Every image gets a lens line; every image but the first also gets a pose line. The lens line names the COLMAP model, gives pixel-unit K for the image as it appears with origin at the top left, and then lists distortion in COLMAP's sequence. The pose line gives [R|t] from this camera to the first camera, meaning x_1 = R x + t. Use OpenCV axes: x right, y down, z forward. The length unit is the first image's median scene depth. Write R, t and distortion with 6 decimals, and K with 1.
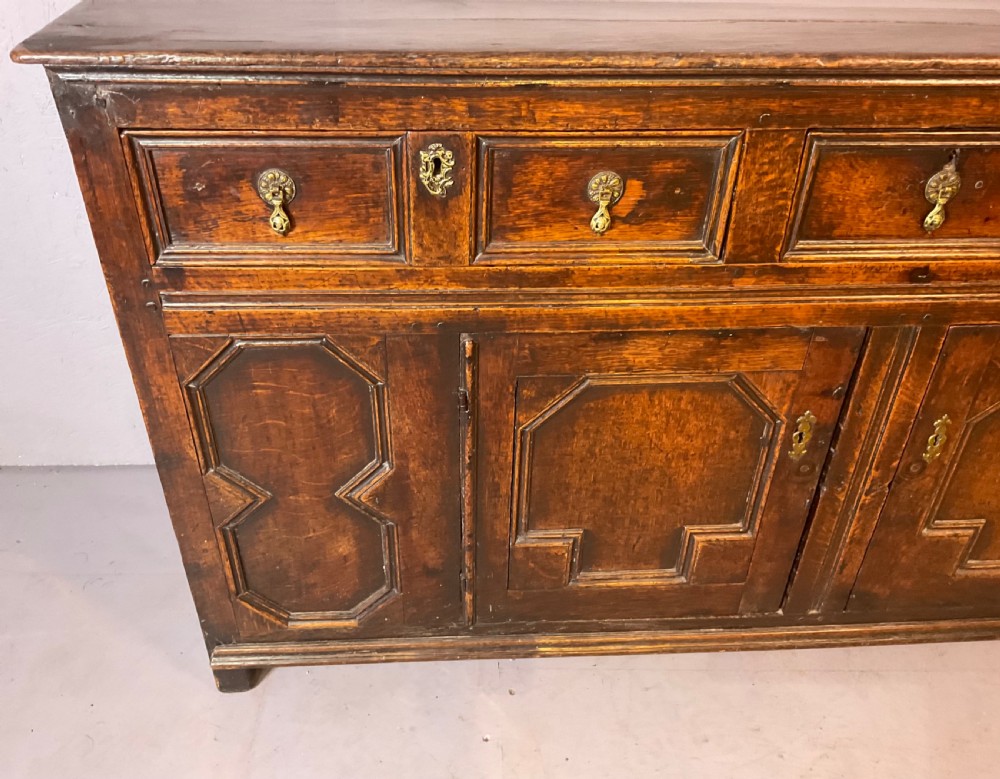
lens RADIAL K [[842.2, 0, 484.6], [0, 842.2, 389.3], [0, 0, 1]] dist [0.122141, -0.252650]
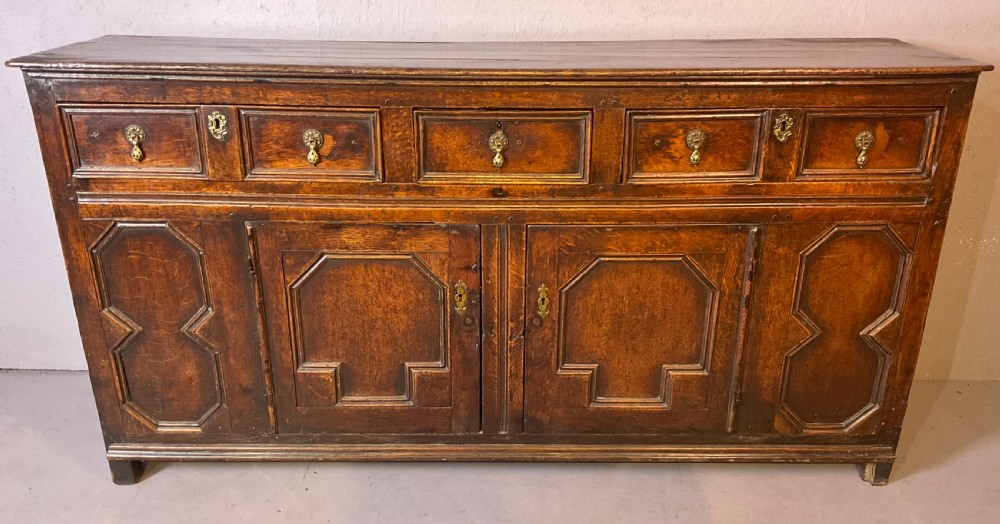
lens RADIAL K [[797.4, 0, 499.9], [0, 797.4, 306.0], [0, 0, 1]] dist [0.114971, -0.225332]
pose [[0.999008, 0.015928, -0.041578, 0.559650], [-0.023955, 0.979424, -0.200385, 0.417858], [0.037531, 0.201182, 0.978835, -0.574353]]
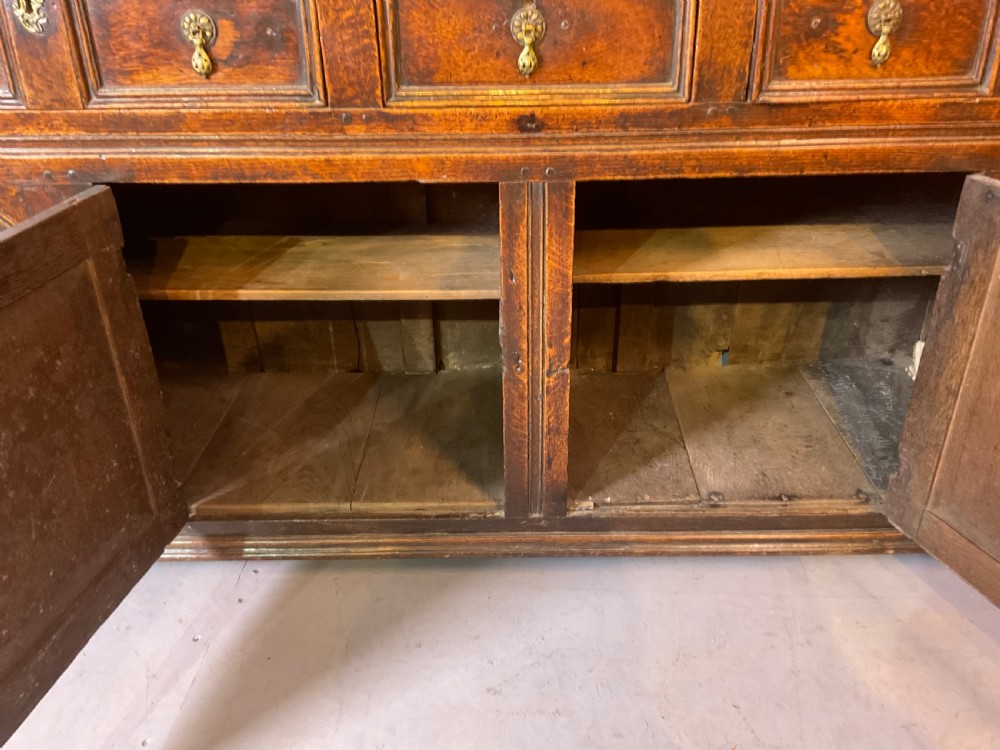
lens RADIAL K [[805.5, 0, 500.0], [0, 805.5, 375.0], [0, 0, 1]] dist [0.101598, -0.194439]
pose [[0.998351, 0.005336, -0.057154, 0.508576], [-0.011880, 0.993320, -0.114776, 0.265475], [0.056159, 0.115266, 0.991746, 0.063323]]
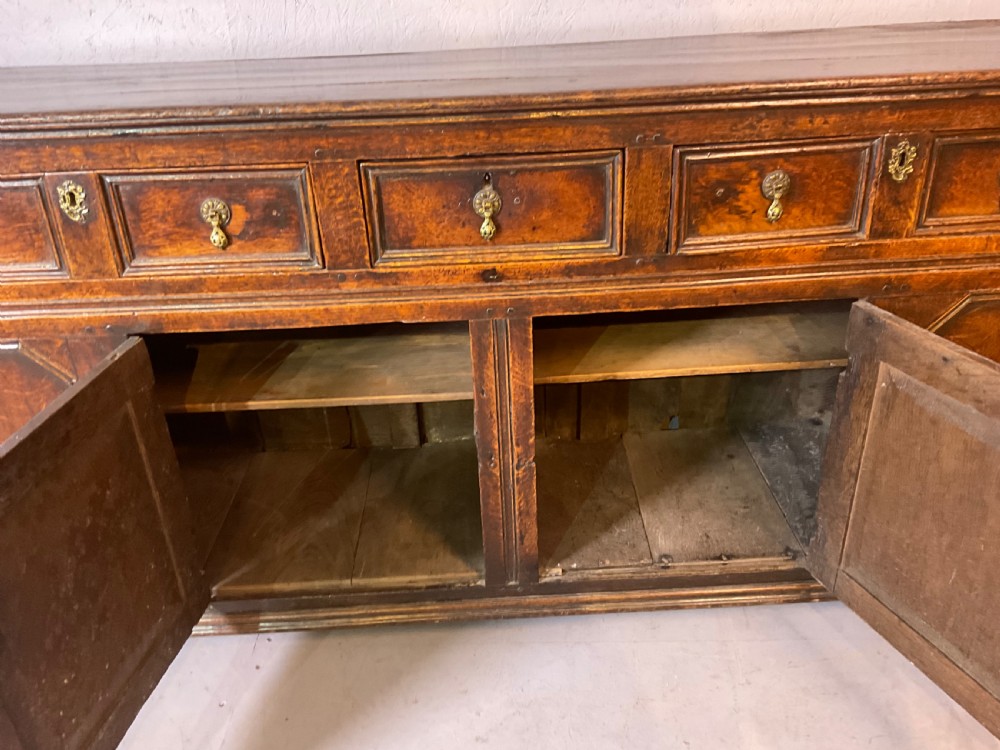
lens RADIAL K [[805.5, 0, 500.0], [0, 805.5, 375.0], [0, 0, 1]] dist [0.101598, -0.194439]
pose [[0.998870, -0.034211, -0.032979, 0.531294], [0.030004, 0.992251, -0.120571, 0.146190], [0.036848, 0.119446, 0.992157, -0.146783]]
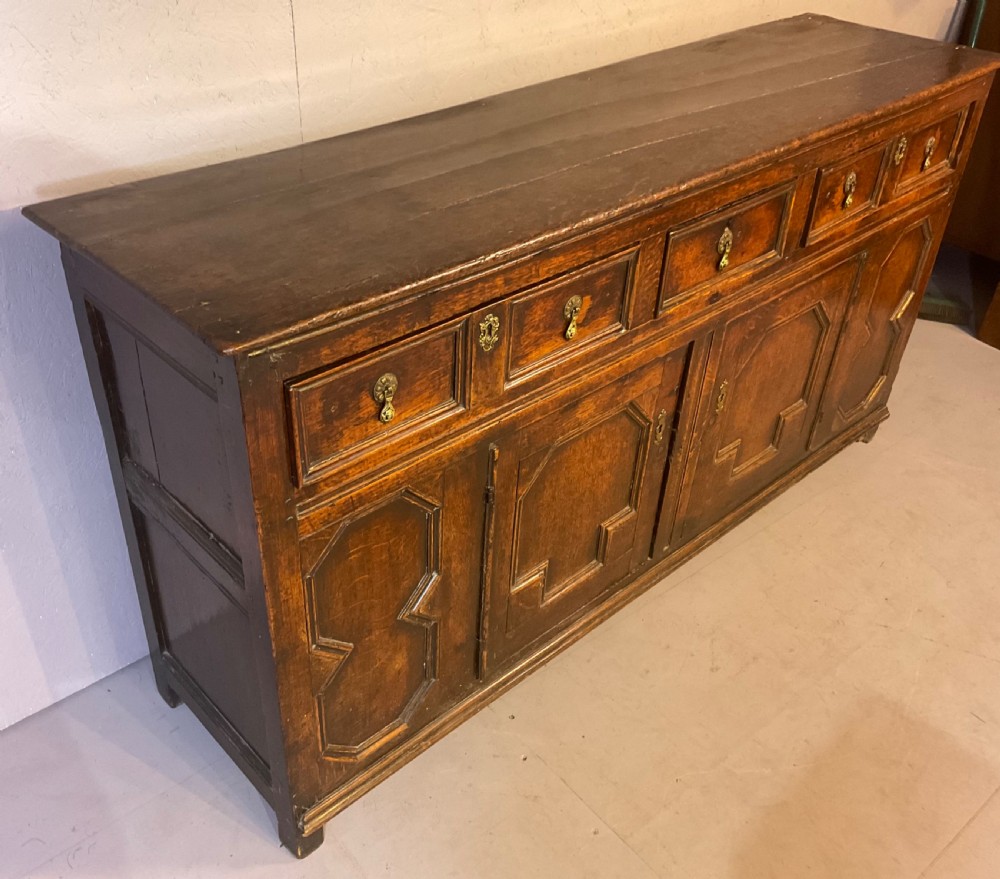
lens RADIAL K [[942.3, 0, 439.4], [0, 942.3, 440.9], [0, 0, 1]] dist [0.123652, -0.251275]
pose [[0.787410, -0.356655, 0.502775, -0.760083], [0.350167, 0.930046, 0.111343, -0.243815], [-0.507315, 0.088383, 0.857216, -0.155573]]
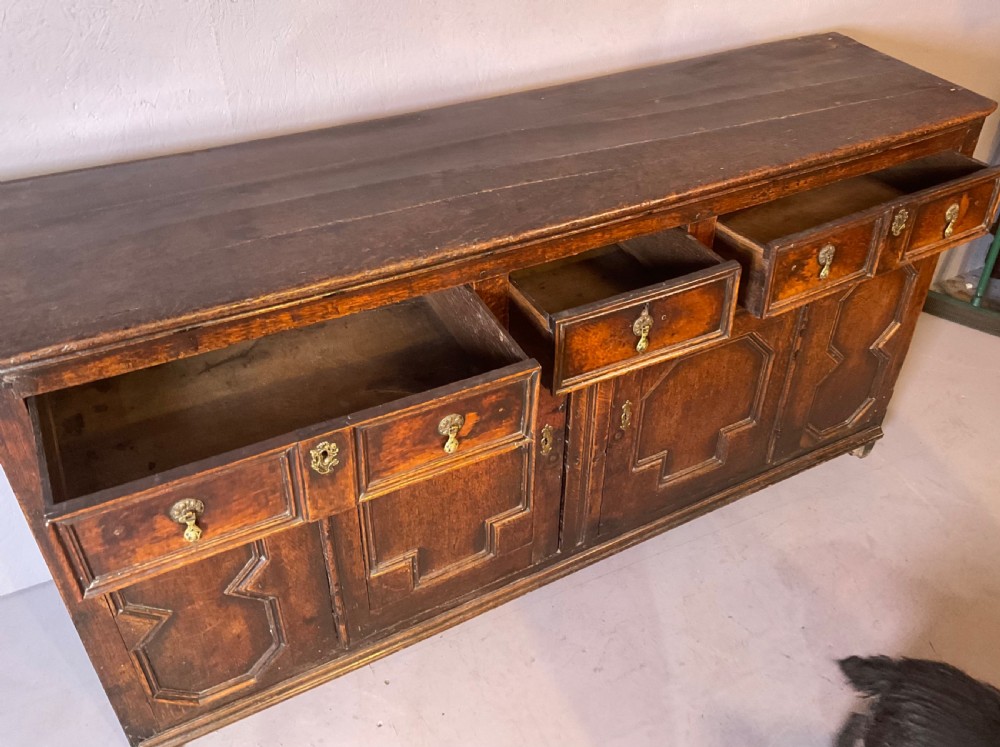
lens RADIAL K [[873.5, 0, 534.3], [0, 873.5, 339.2], [0, 0, 1]] dist [0.117521, -0.236916]
pose [[0.898794, -0.248717, 0.360984, -0.159641], [0.236372, 0.968467, 0.078743, -0.257040], [-0.369185, 0.014553, 0.929242, -0.426510]]
